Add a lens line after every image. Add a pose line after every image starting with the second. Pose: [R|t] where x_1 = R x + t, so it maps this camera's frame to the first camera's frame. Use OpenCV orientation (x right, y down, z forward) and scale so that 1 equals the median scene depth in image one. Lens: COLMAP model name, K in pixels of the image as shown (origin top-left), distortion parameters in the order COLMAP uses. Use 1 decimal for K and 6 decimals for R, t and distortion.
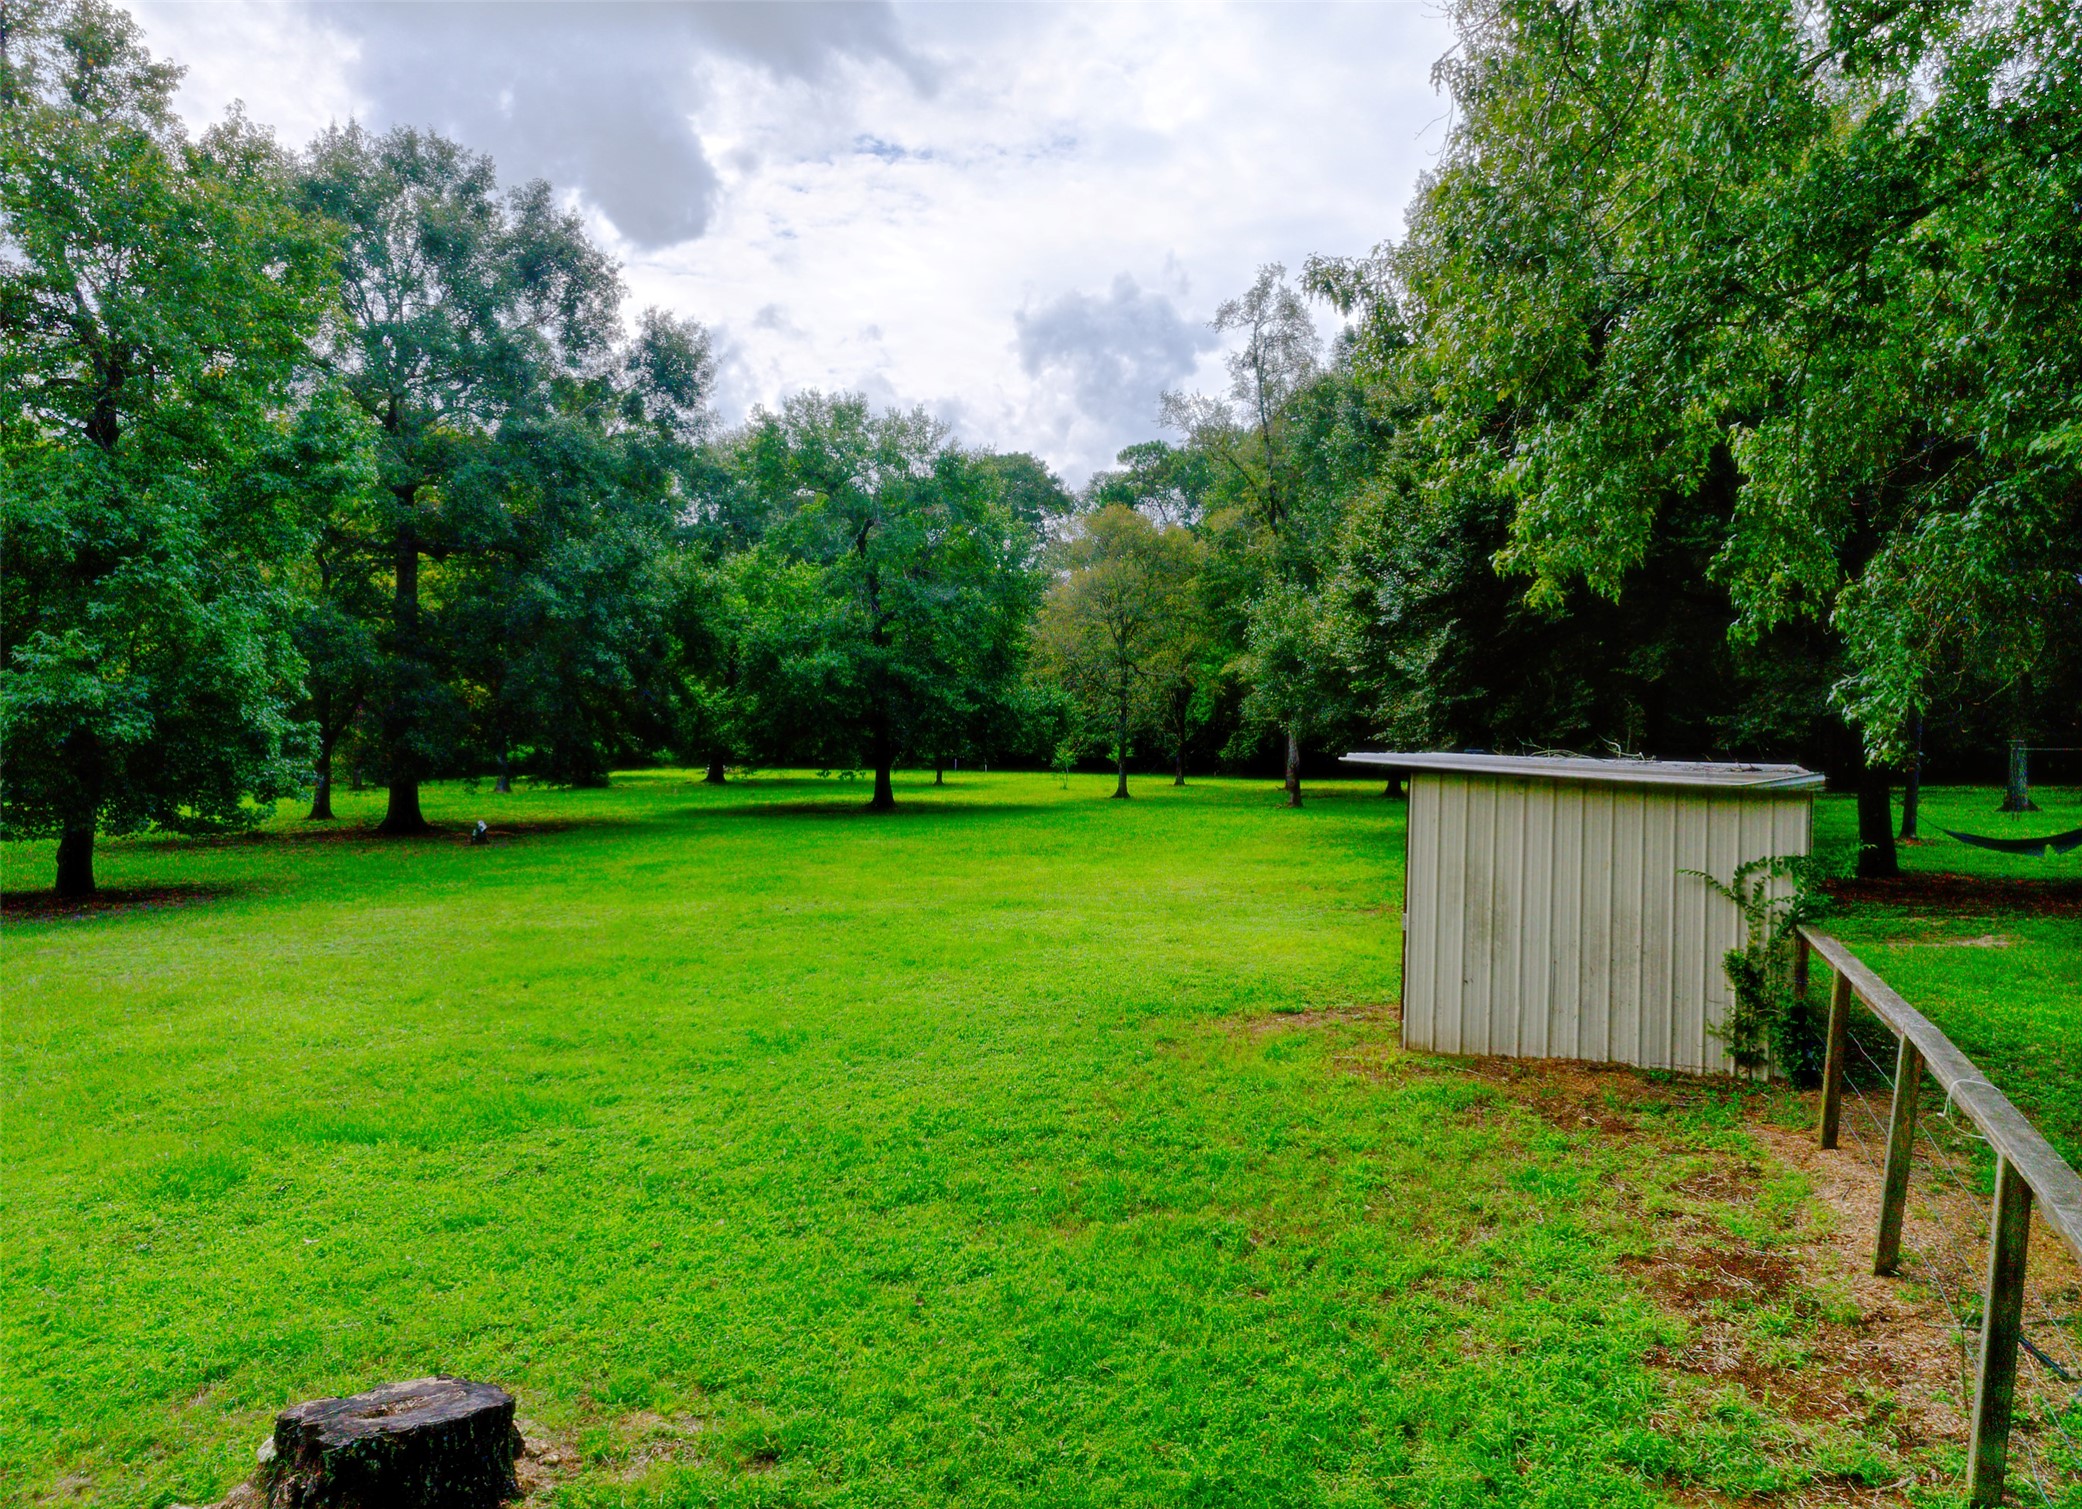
lens RADIAL K [[1399.5, 0, 1040.4], [0, 1399.5, 751.9], [0, 0, 1]] dist [-0.008383, -0.000069]
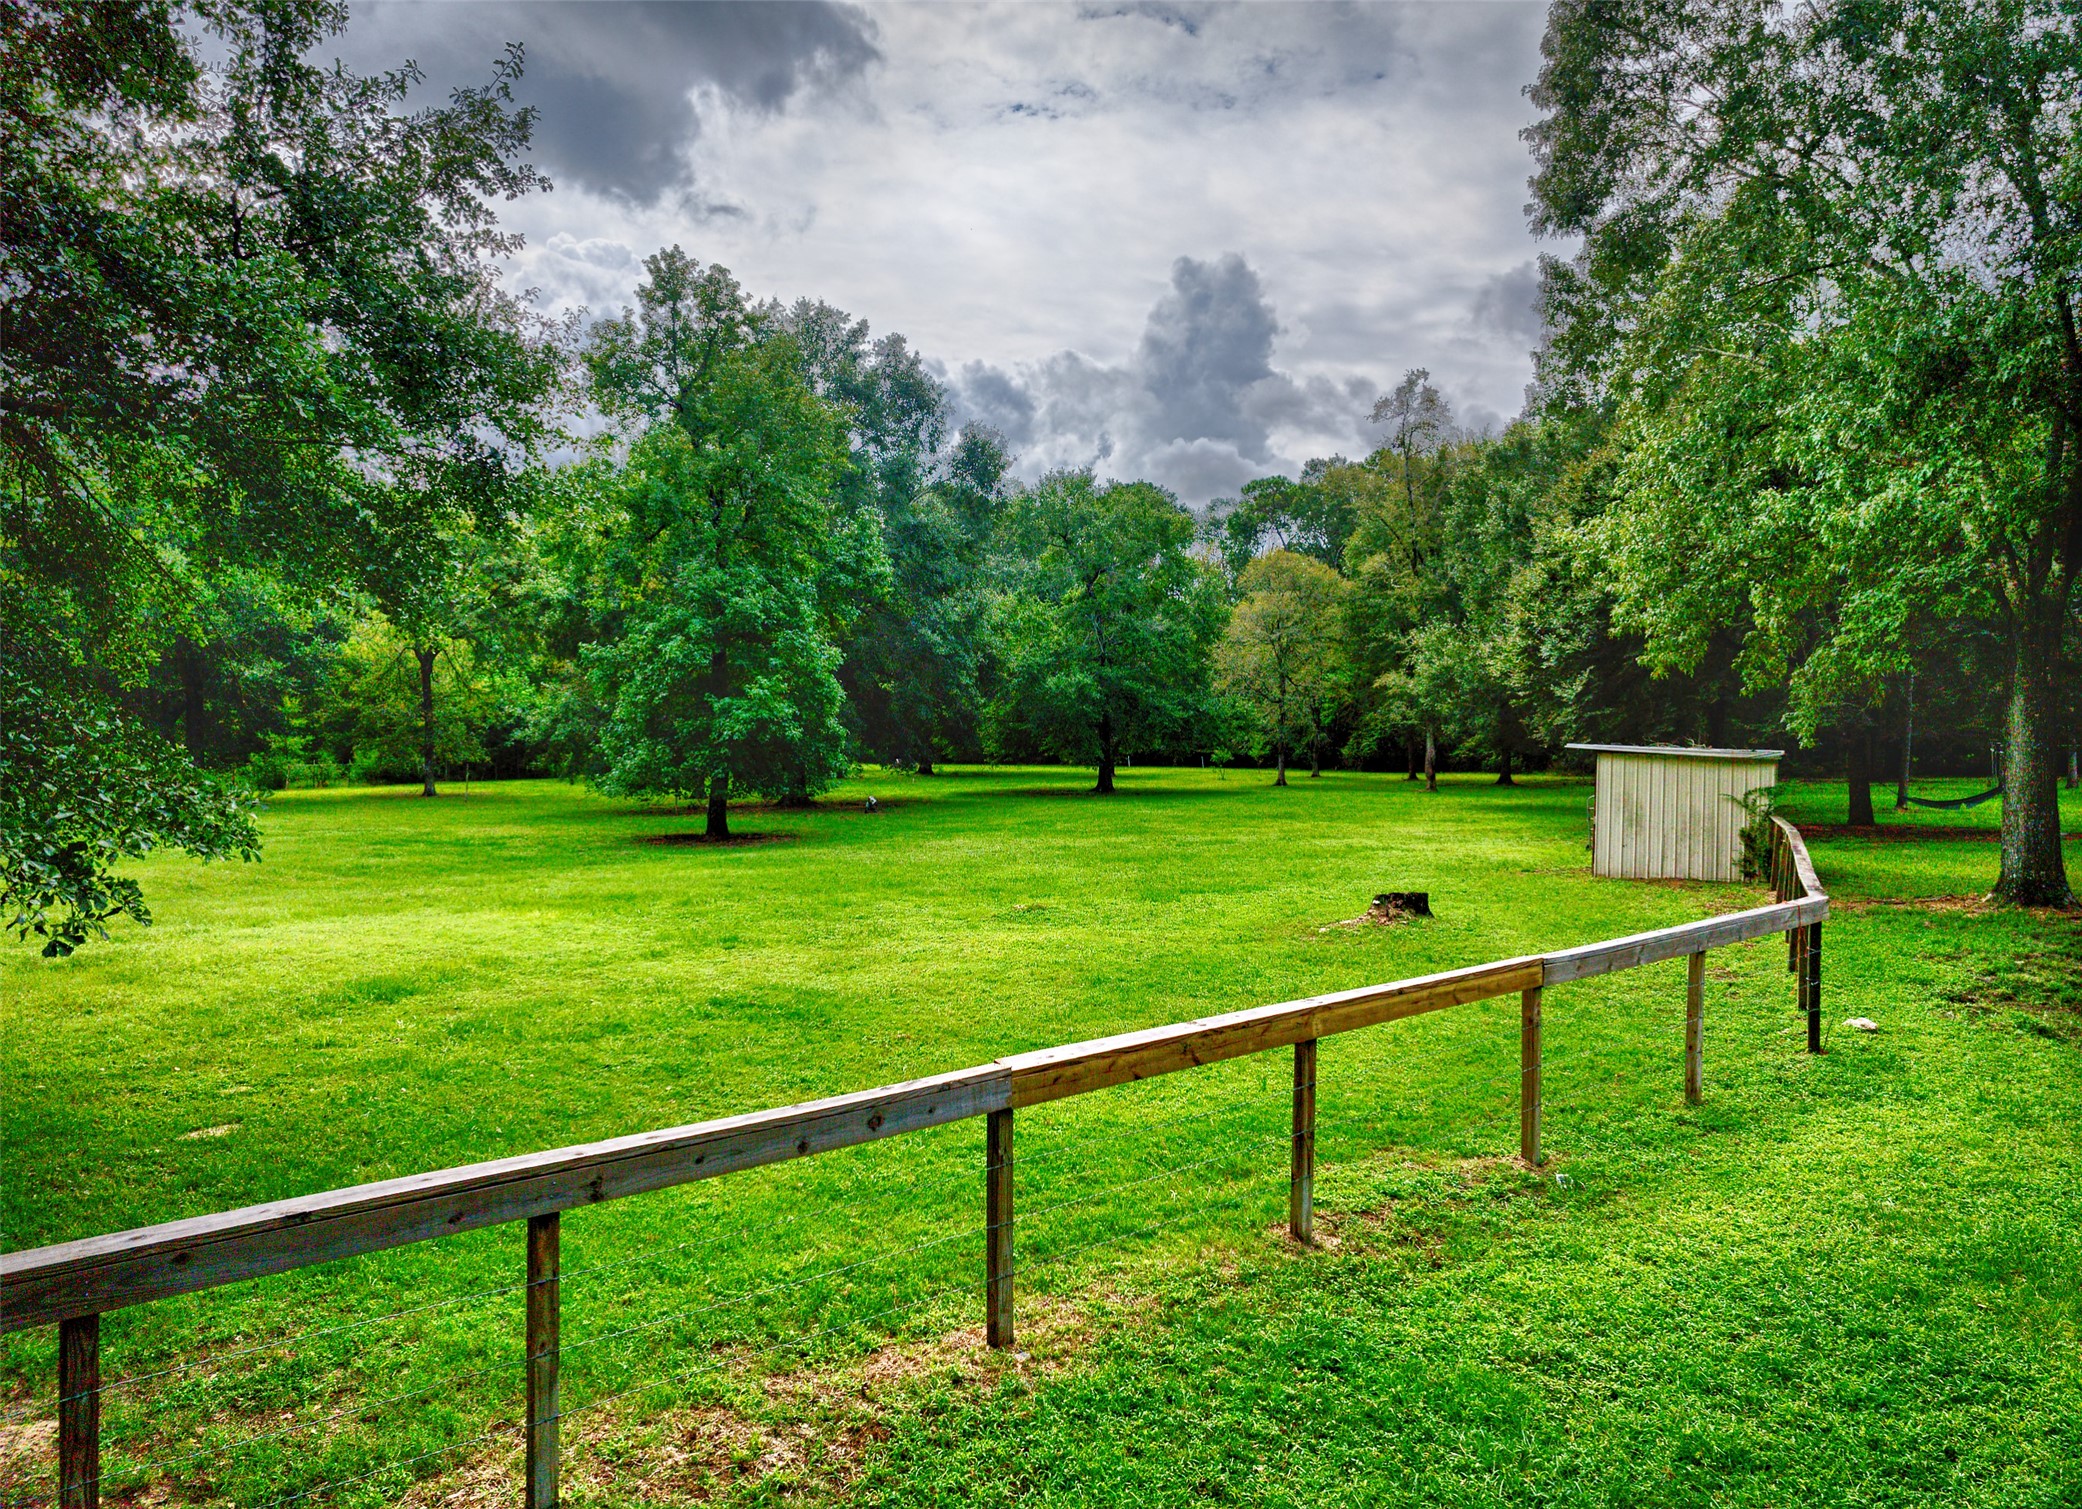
lens RADIAL K [[1399.5, 0, 1044.4], [0, 1399.5, 764.3], [0, 0, 1]] dist [-0.008383, -0.000069]
pose [[0.999218, -0.000866, -0.039521, -0.157279], [0.001219, 0.999960, 0.008912, 0.003610], [0.039512, -0.008953, 0.999179, -0.374610]]
